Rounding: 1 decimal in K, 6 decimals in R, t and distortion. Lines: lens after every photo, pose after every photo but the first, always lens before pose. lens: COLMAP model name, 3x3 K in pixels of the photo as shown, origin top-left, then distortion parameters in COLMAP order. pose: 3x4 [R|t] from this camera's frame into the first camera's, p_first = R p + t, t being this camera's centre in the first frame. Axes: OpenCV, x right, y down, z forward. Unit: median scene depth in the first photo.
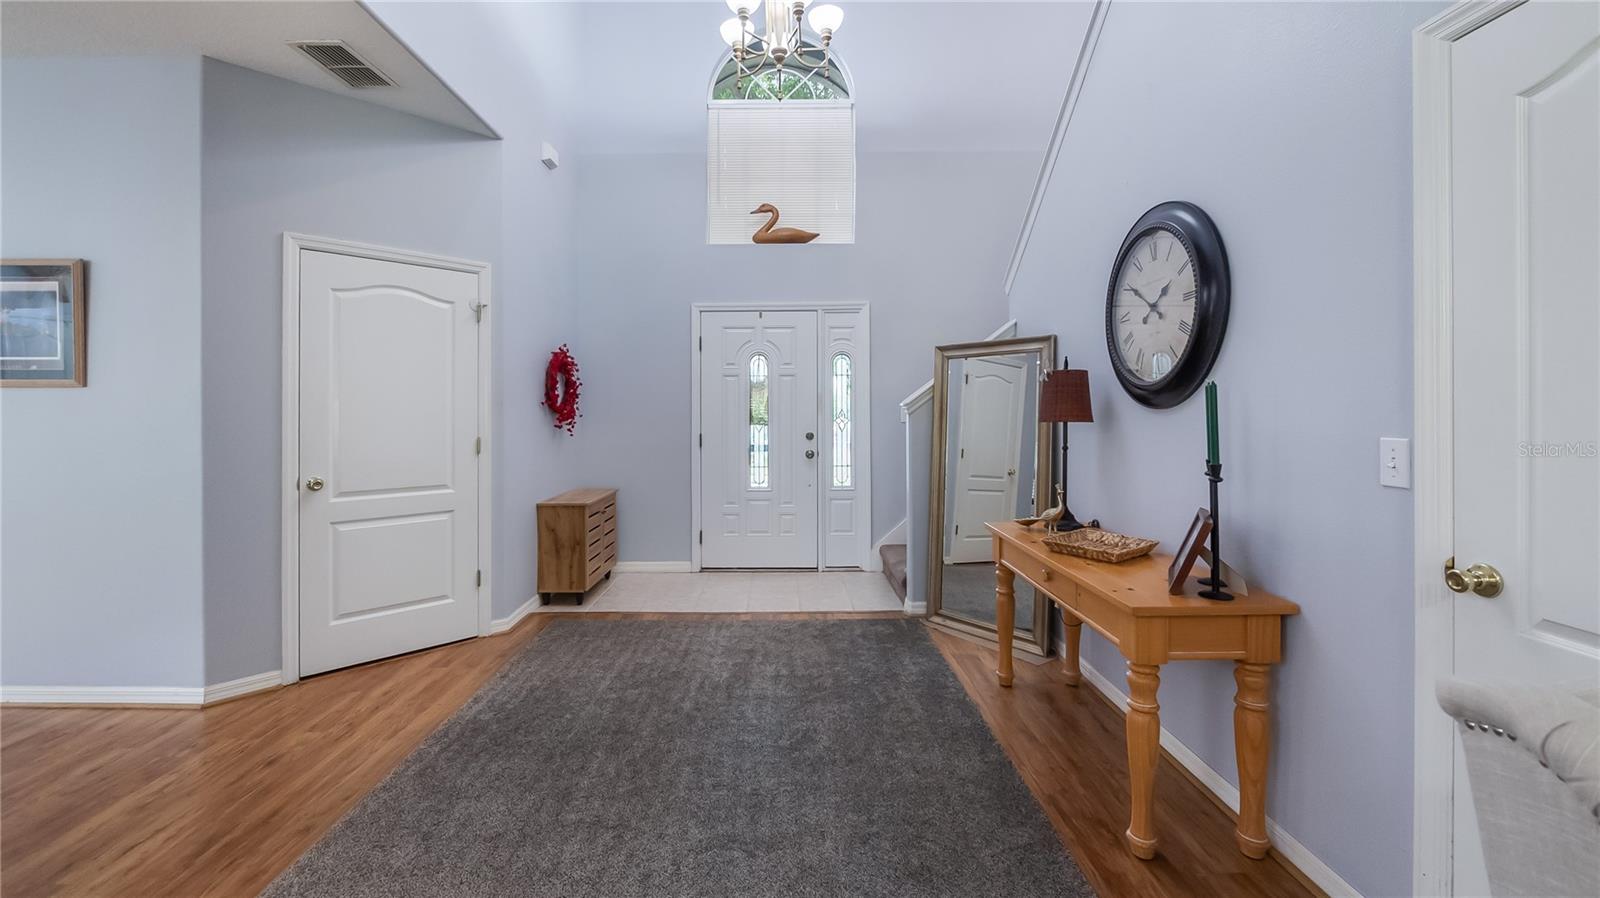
lens RADIAL K [[638.7, 0, 784.8], [0, 638.7, 412.6], [0, 0, 1]] dist [-0.006706, 0.000219]
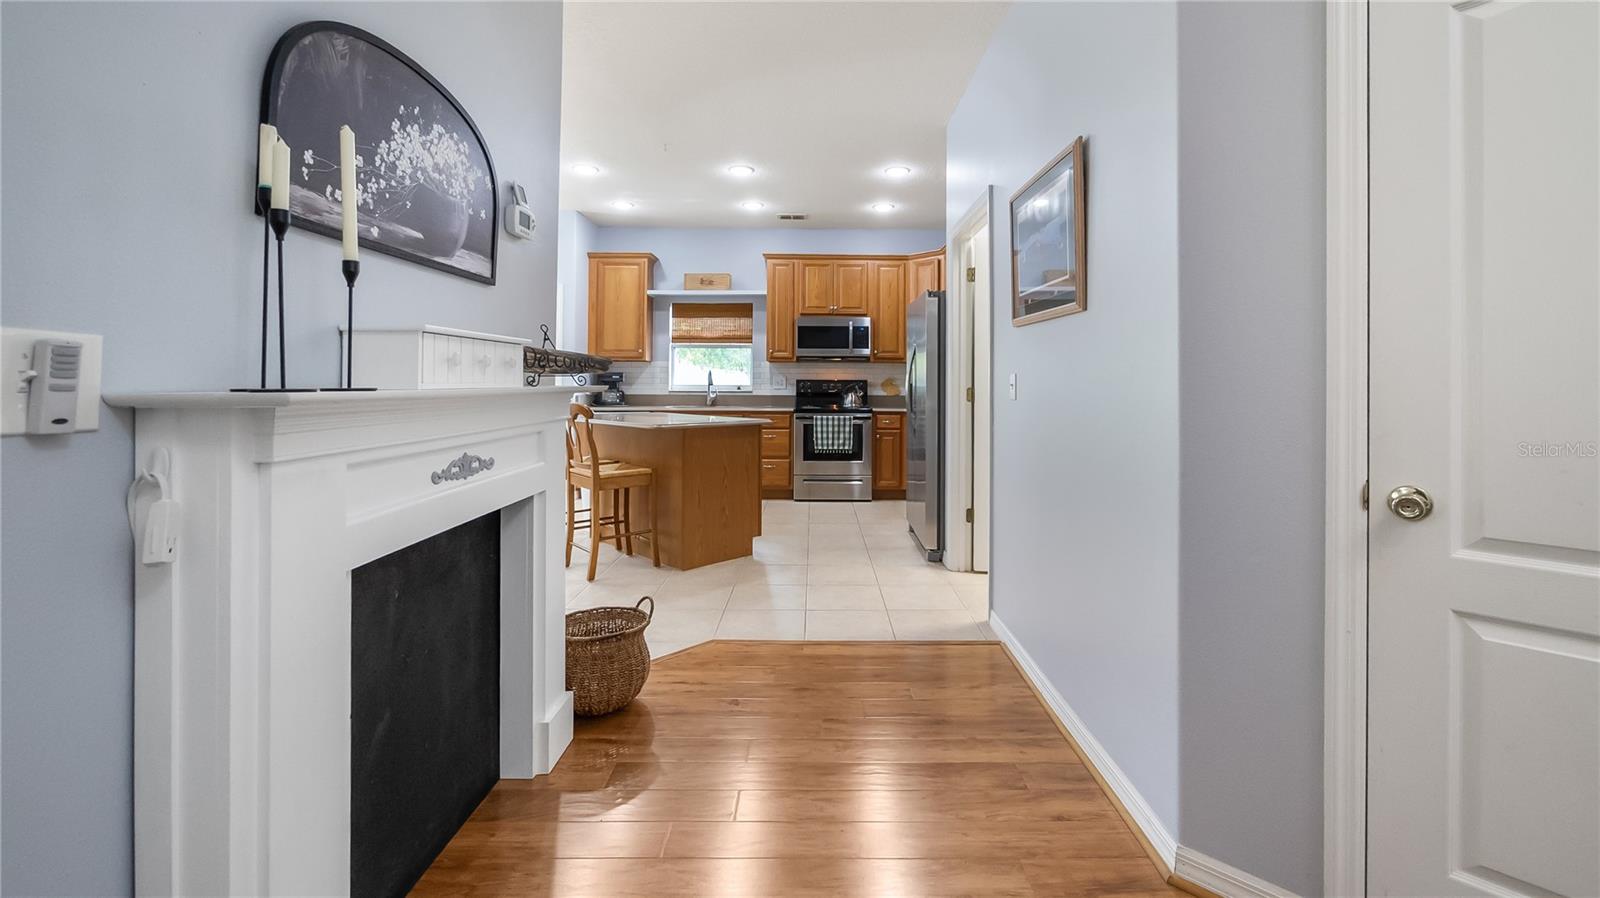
lens RADIAL K [[638.7, 0, 818.6], [0, 638.7, 378.3], [0, 0, 1]] dist [-0.006706, 0.000219]
pose [[0.003632, -0.001626, -0.999992, -0.246865], [-0.008599, 0.999962, -0.001657, 0.027403], [0.999956, 0.008605, 0.003618, 0.453845]]
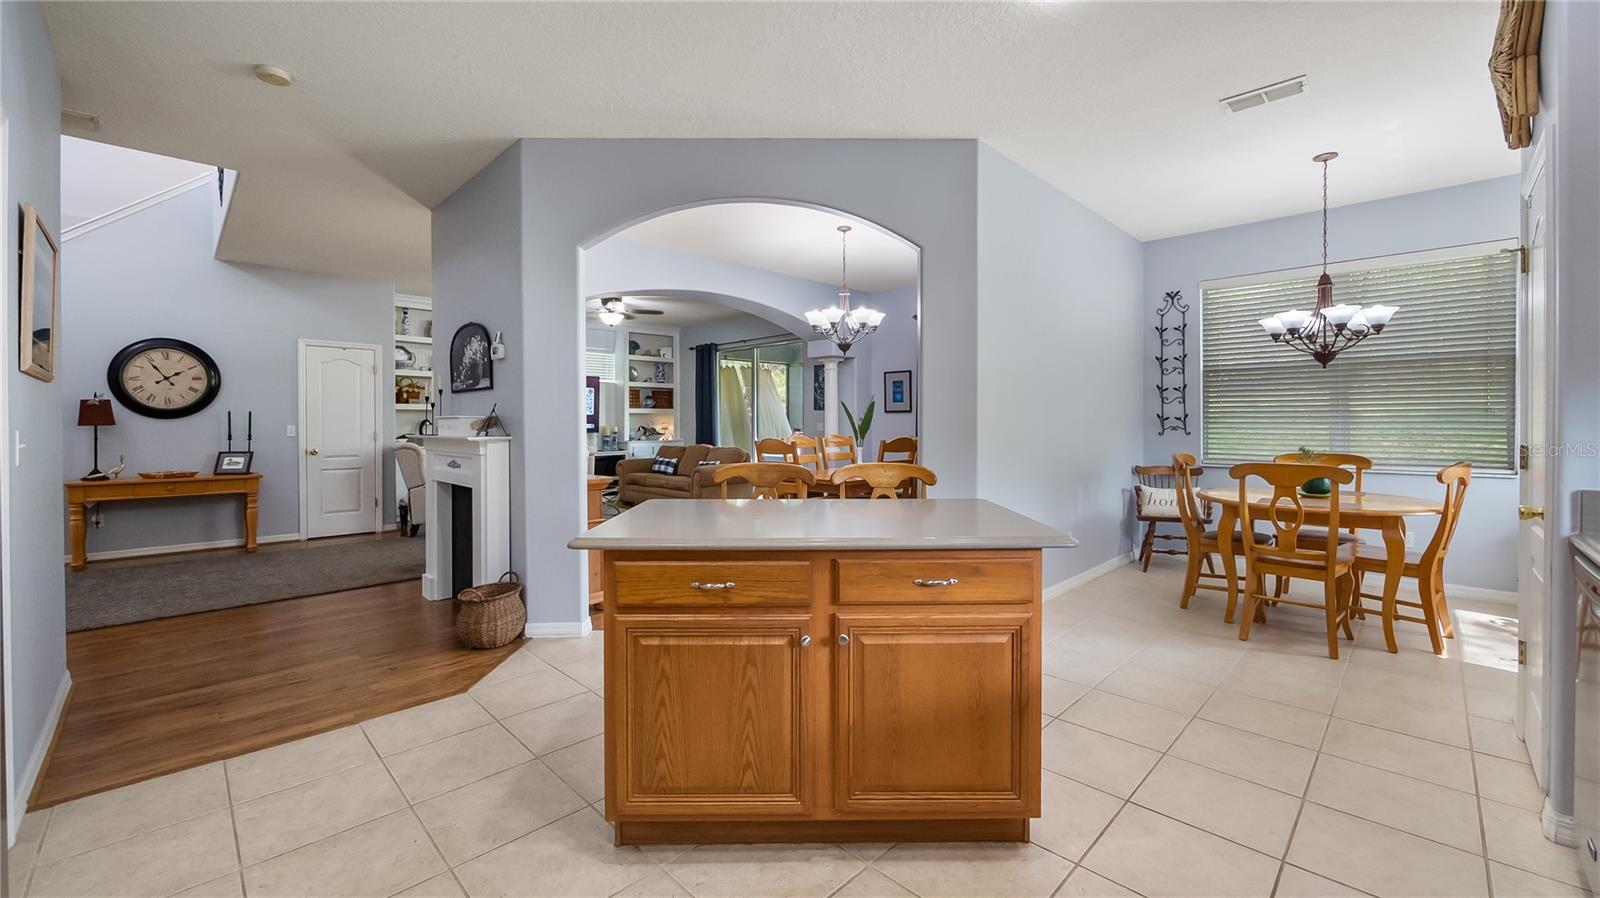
lens RADIAL K [[638.7, 0, 796.6], [0, 638.7, 421.8], [0, 0, 1]] dist [-0.006706, 0.000219]
pose [[-0.698275, 0.007529, 0.715790, -1.695788], [0.010015, 0.999950, -0.000749, 0.017504], [-0.715760, 0.006646, -0.698315, 0.566775]]
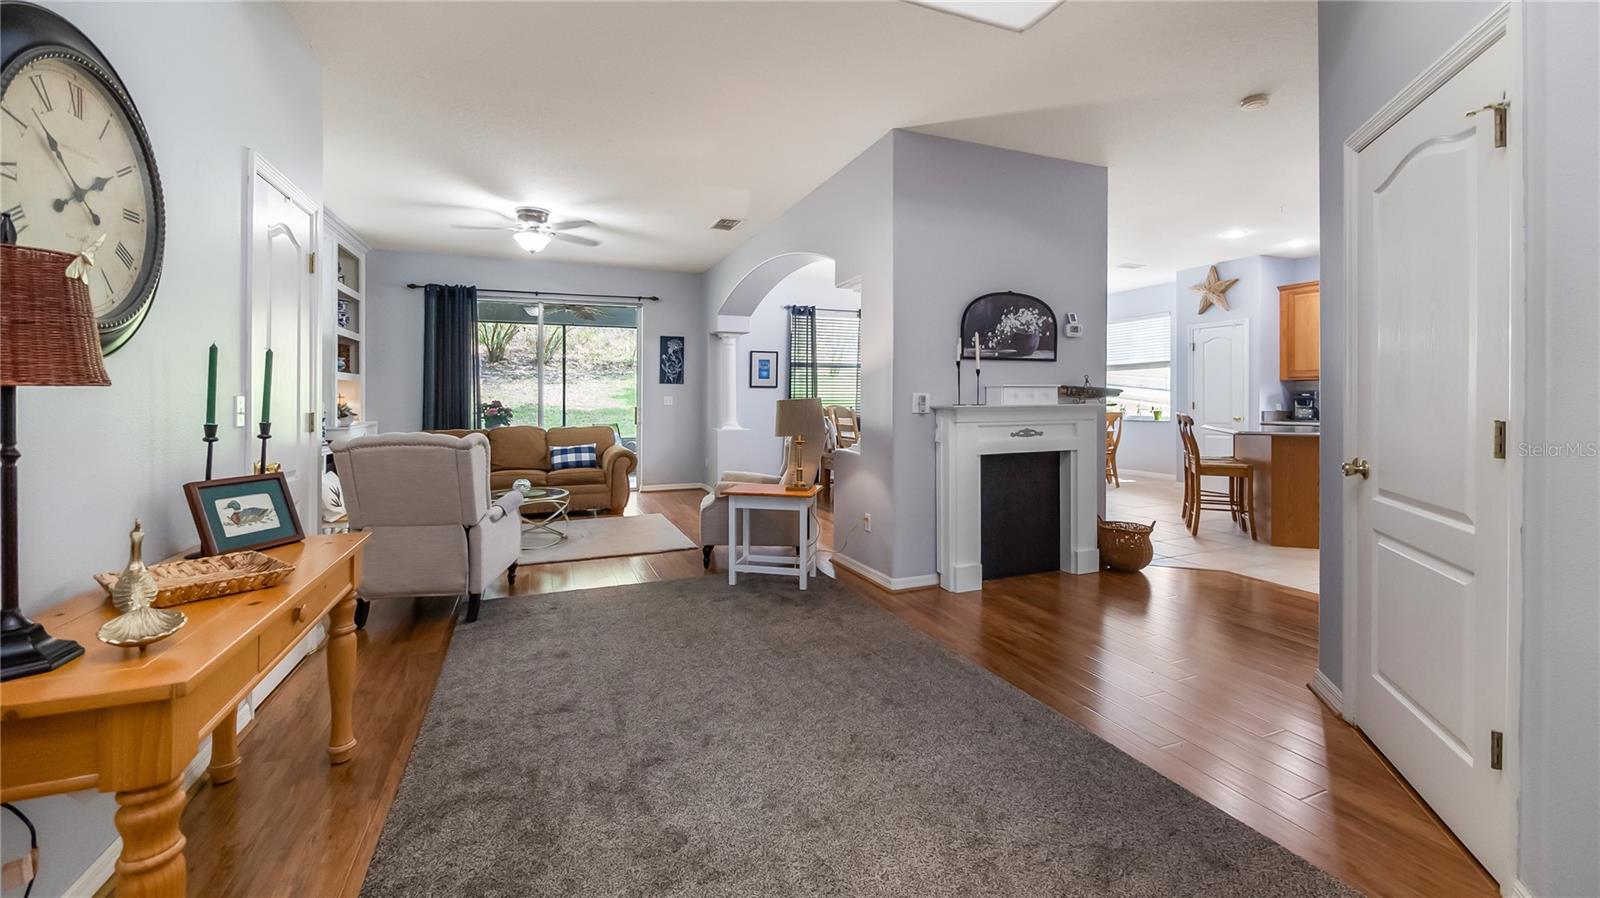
lens RADIAL K [[638.7, 0, 793.1], [0, 638.7, 386.7], [0, 0, 1]] dist [-0.006706, 0.000219]
pose [[-0.929660, 0.001419, -0.368416, 0.101576], [0.006253, 0.999909, -0.011927, 0.015436], [0.368366, -0.013392, -0.929584, 1.050671]]
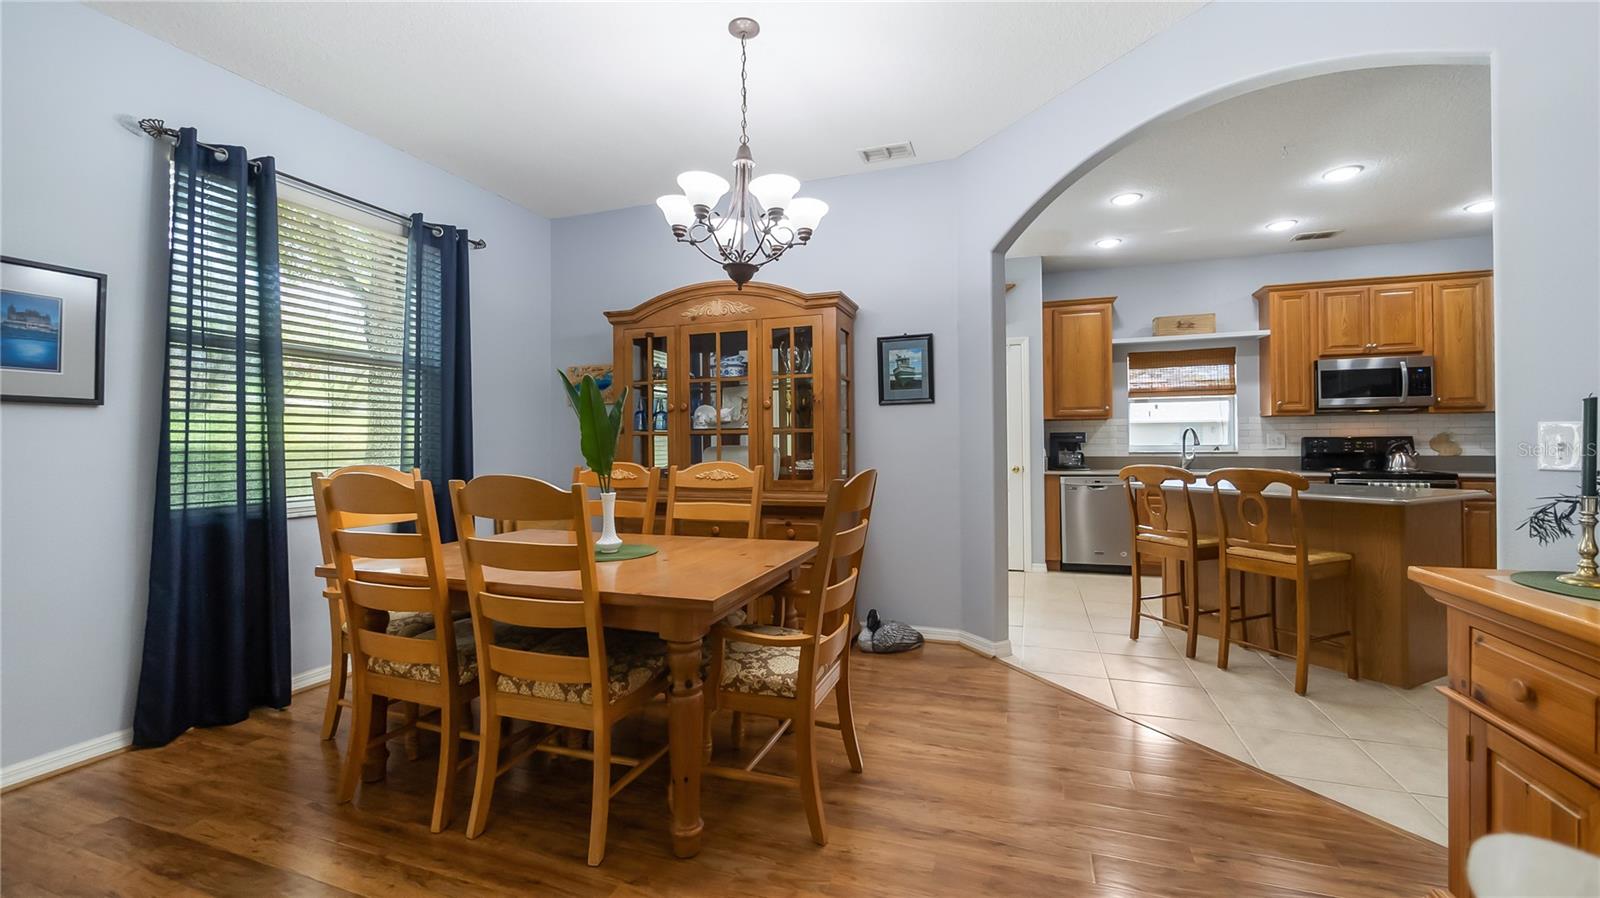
lens RADIAL K [[638.7, 0, 809.6], [0, 638.7, 436.1], [0, 0, 1]] dist [-0.006706, 0.000219]
pose [[-0.326684, -0.001827, -0.945132, -0.298065], [0.005902, 0.999975, -0.003973, 0.025253], [0.945115, -0.006877, -0.326664, -0.147406]]
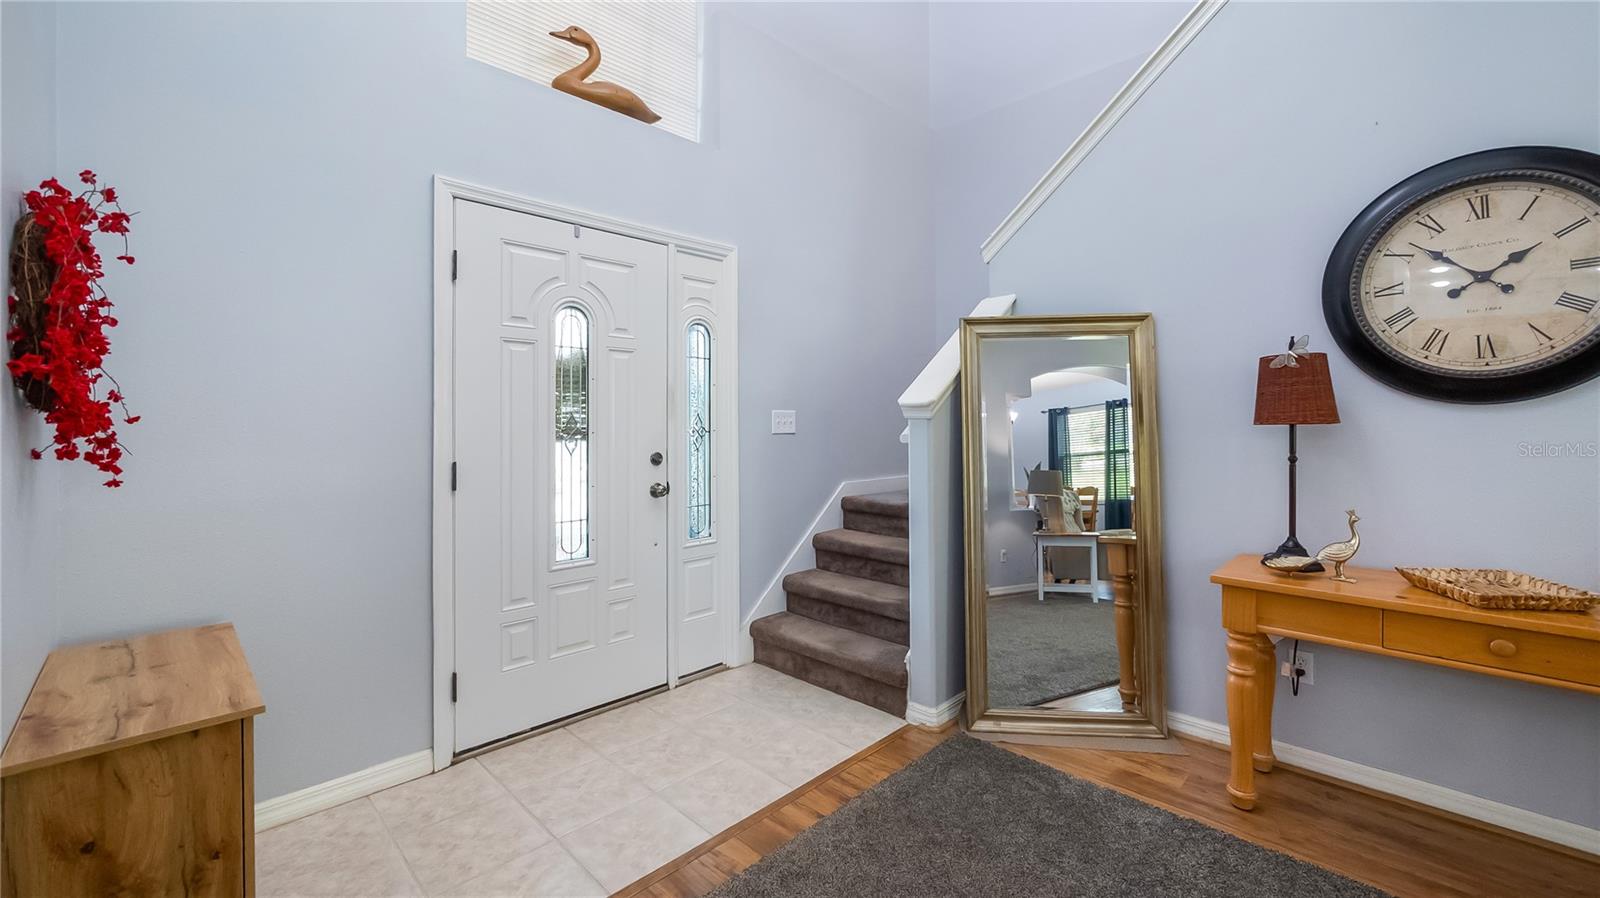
lens RADIAL K [[638.7, 0, 791.6], [0, 638.7, 421.1], [0, 0, 1]] dist [-0.006706, 0.000219]
pose [[0.707012, 0.004572, 0.707187, -0.345722], [0.003847, 0.999939, -0.010311, 0.011408], [-0.707191, 0.010011, 0.706952, 0.615148]]
